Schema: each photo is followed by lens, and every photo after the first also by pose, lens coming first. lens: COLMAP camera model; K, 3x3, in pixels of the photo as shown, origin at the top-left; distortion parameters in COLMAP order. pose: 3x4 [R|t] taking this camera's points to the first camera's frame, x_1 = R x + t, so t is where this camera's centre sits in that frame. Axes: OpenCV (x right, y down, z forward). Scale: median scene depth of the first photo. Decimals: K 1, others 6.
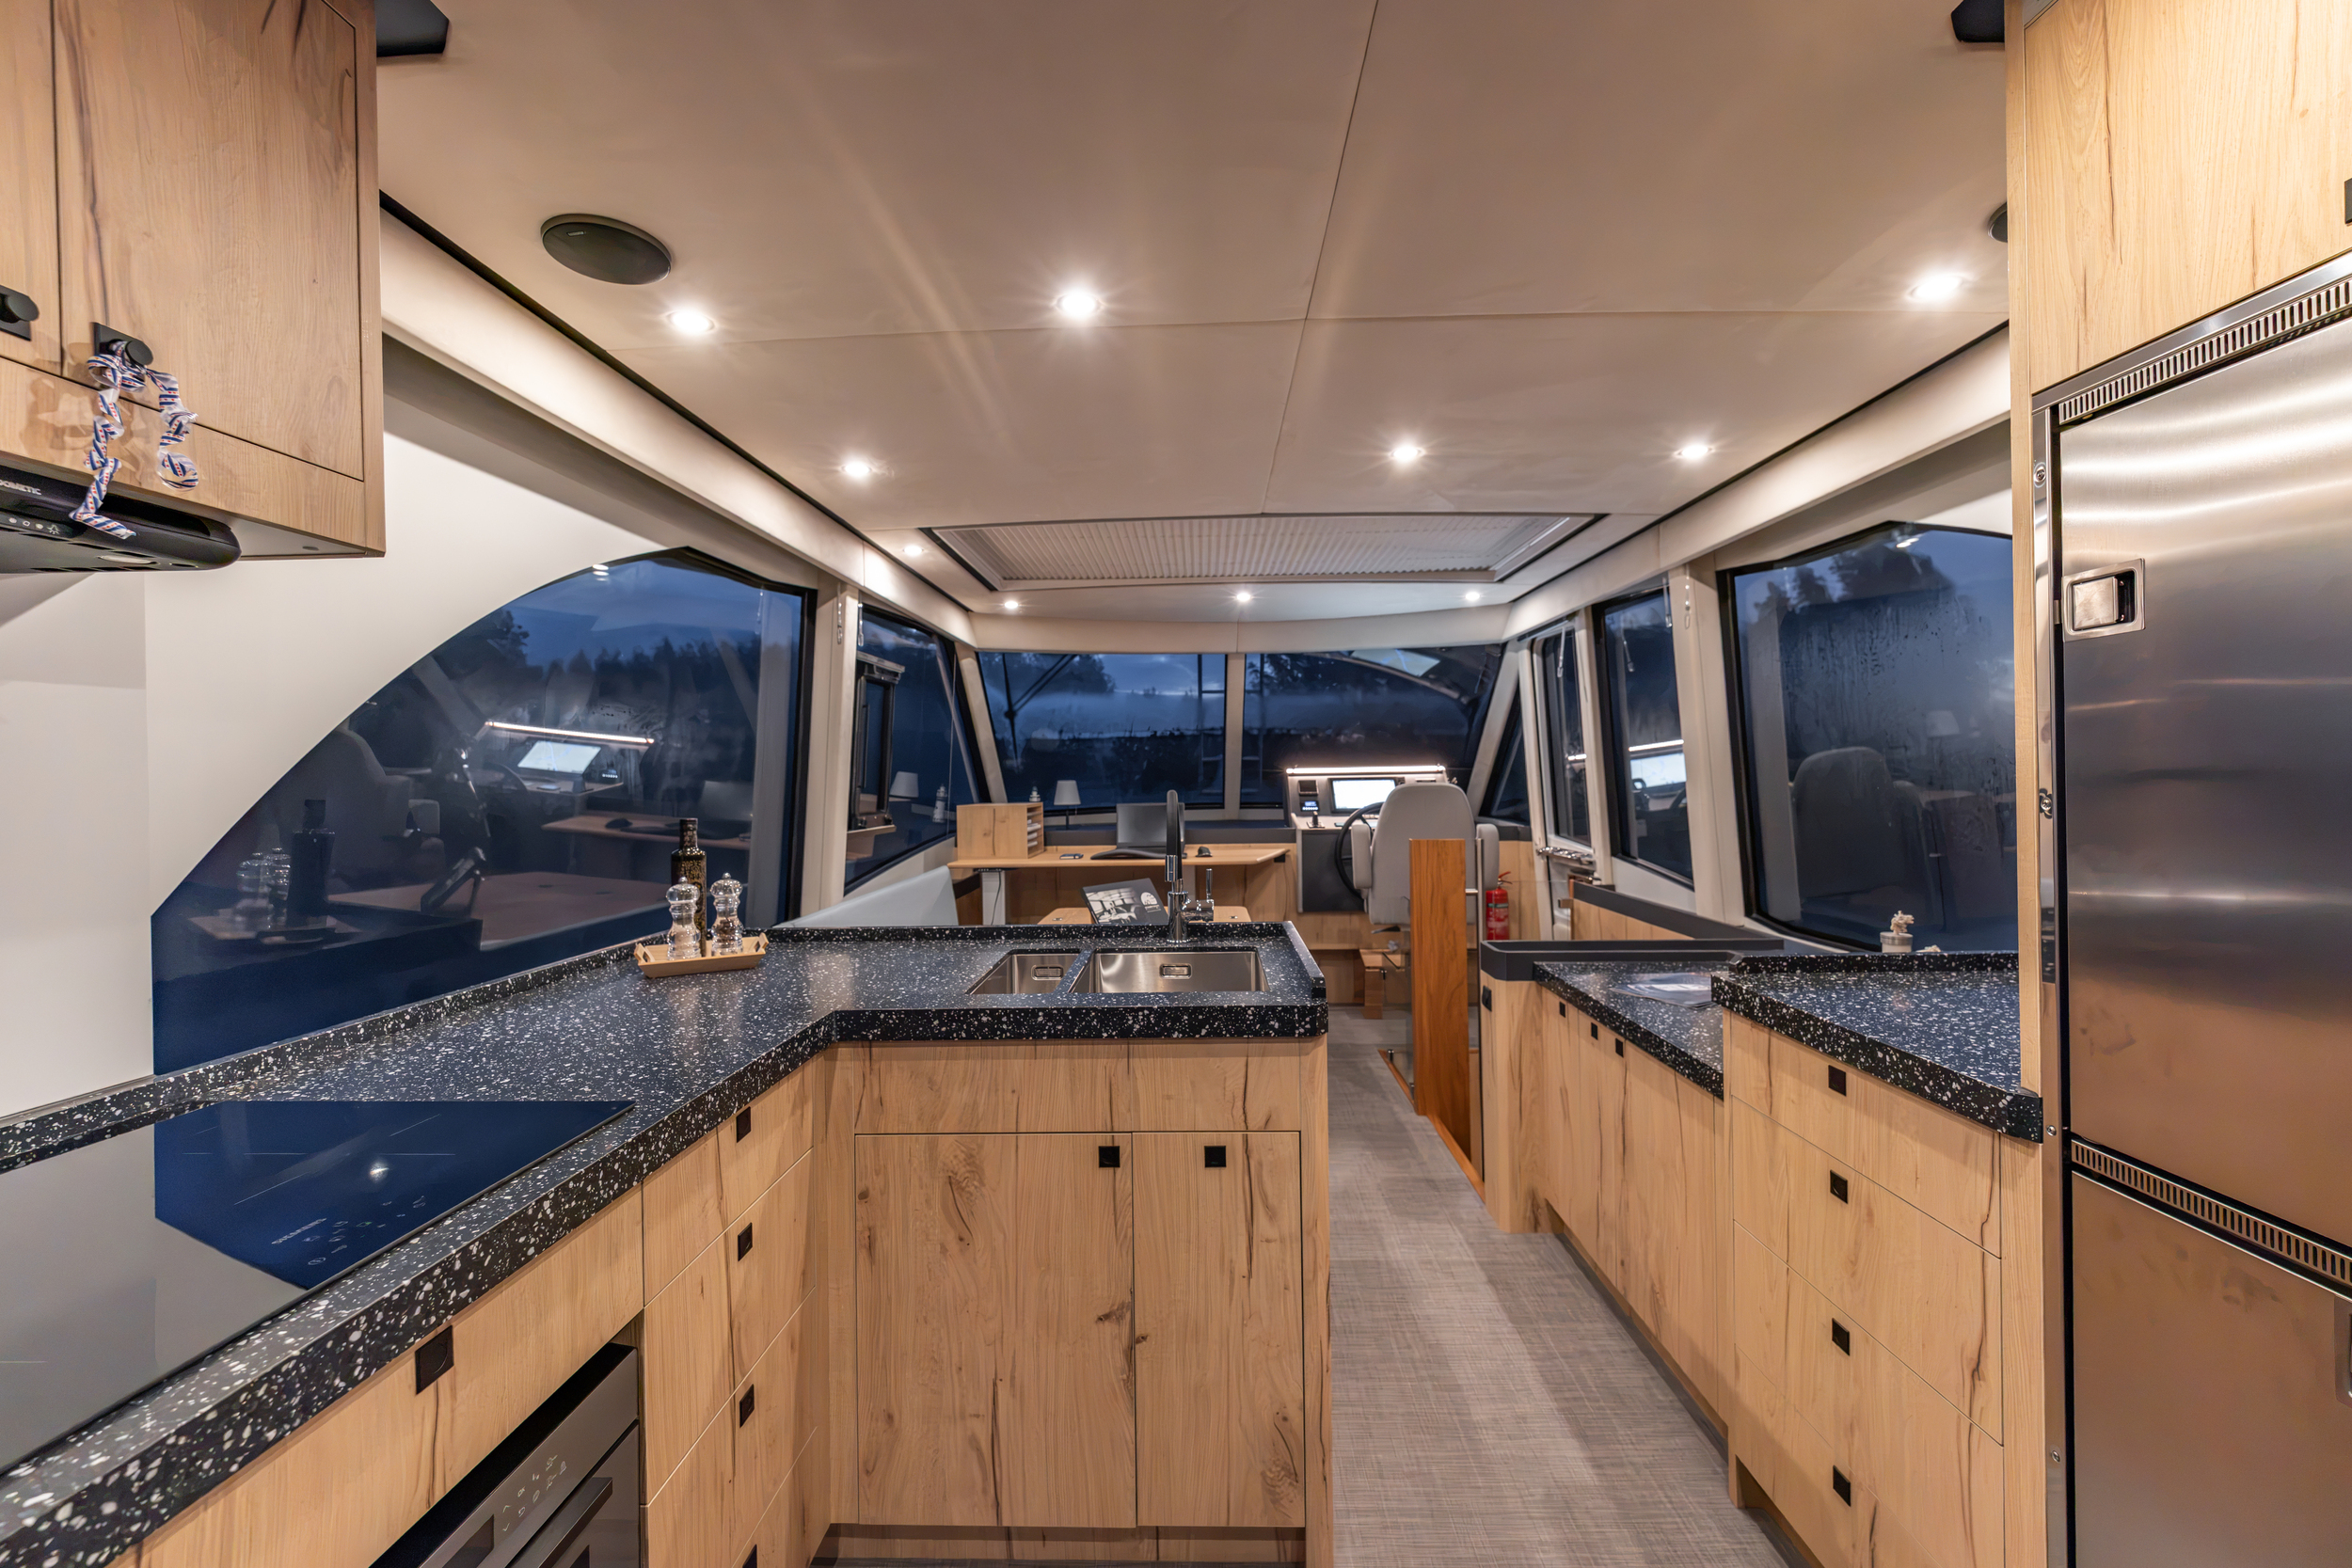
lens RADIAL K [[912.3, 0, 1176.0], [0, 912.3, 784.0], [0, 0, 1]] dist [0.036289, -0.010931]
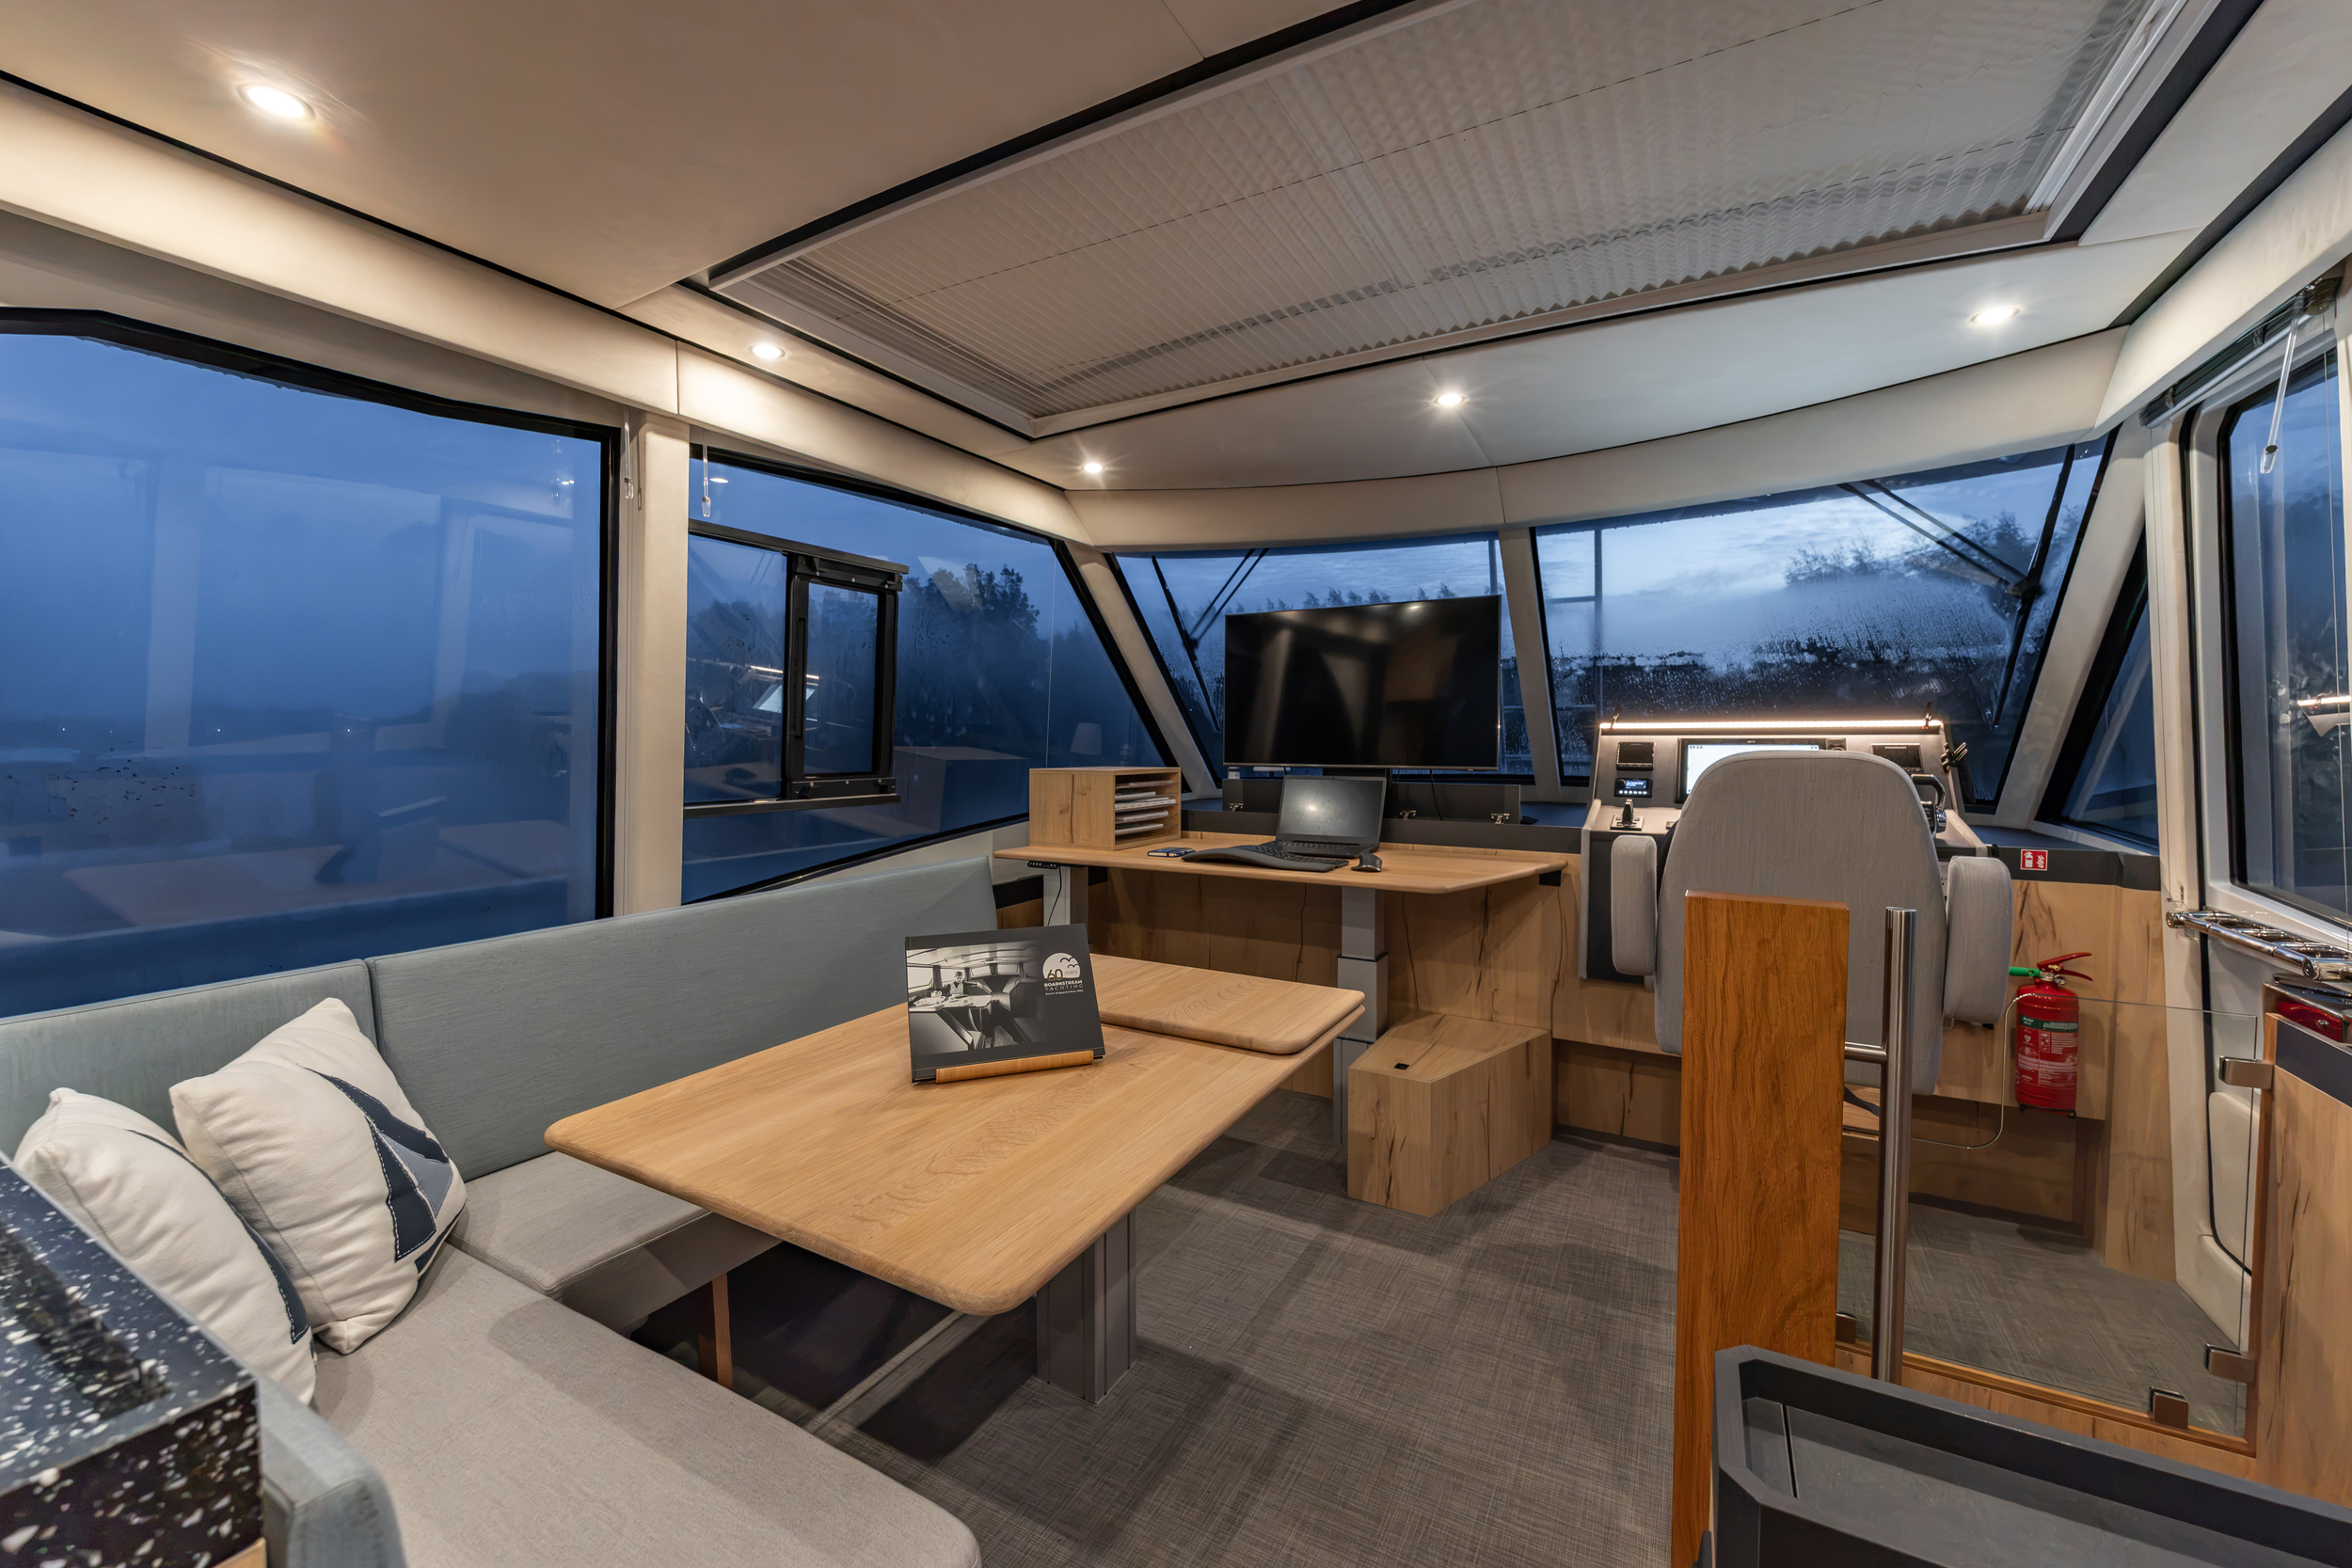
lens RADIAL K [[918.9, 0, 1176.0], [0, 918.9, 784.0], [0, 0, 1]] dist [0.034485, -0.019837]
pose [[0.887527, 0.038285, -0.459162, 0.470580], [-0.018488, 0.998698, 0.047537, -0.000939], [0.460384, -0.033702, 0.887080, 1.062699]]
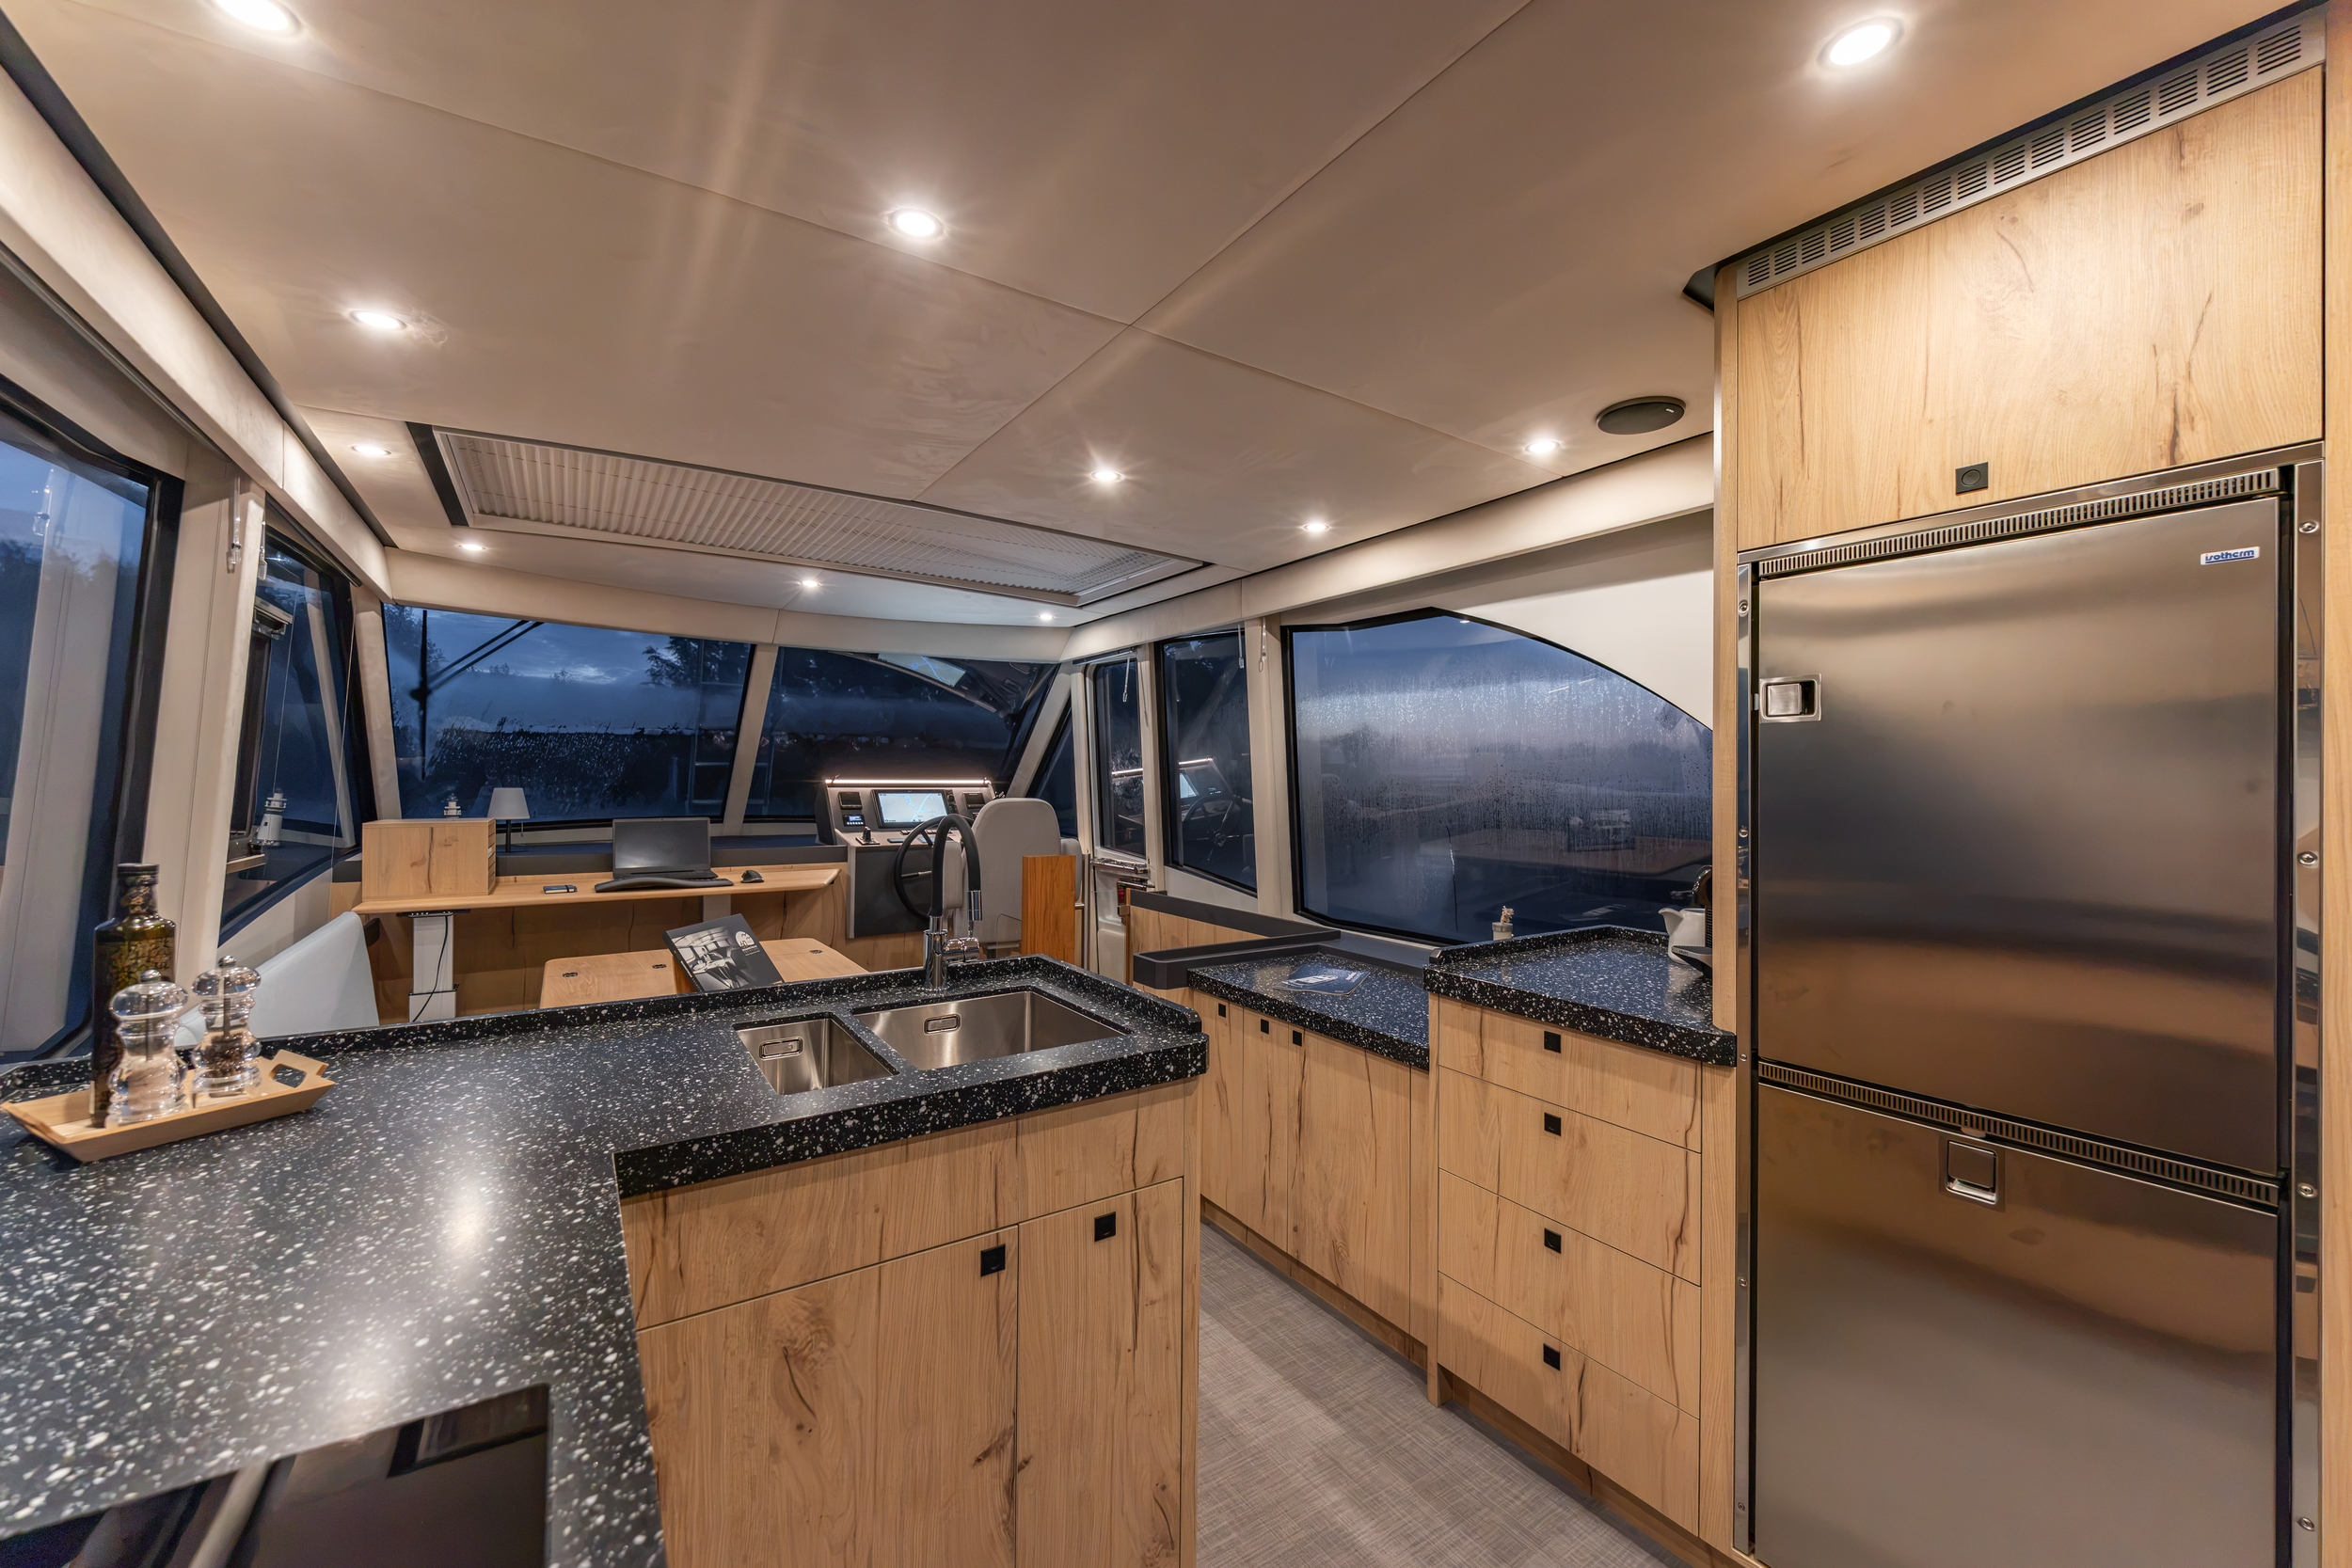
lens RADIAL K [[918.9, 0, 1176.0], [0, 918.9, 784.0], [0, 0, 1]] dist [0.034485, -0.019837]
pose [[0.820664, 0.018403, 0.571114, -0.346985], [-0.013357, 0.999826, -0.013023, -0.013605], [-0.571254, 0.003059, 0.820767, 0.174908]]
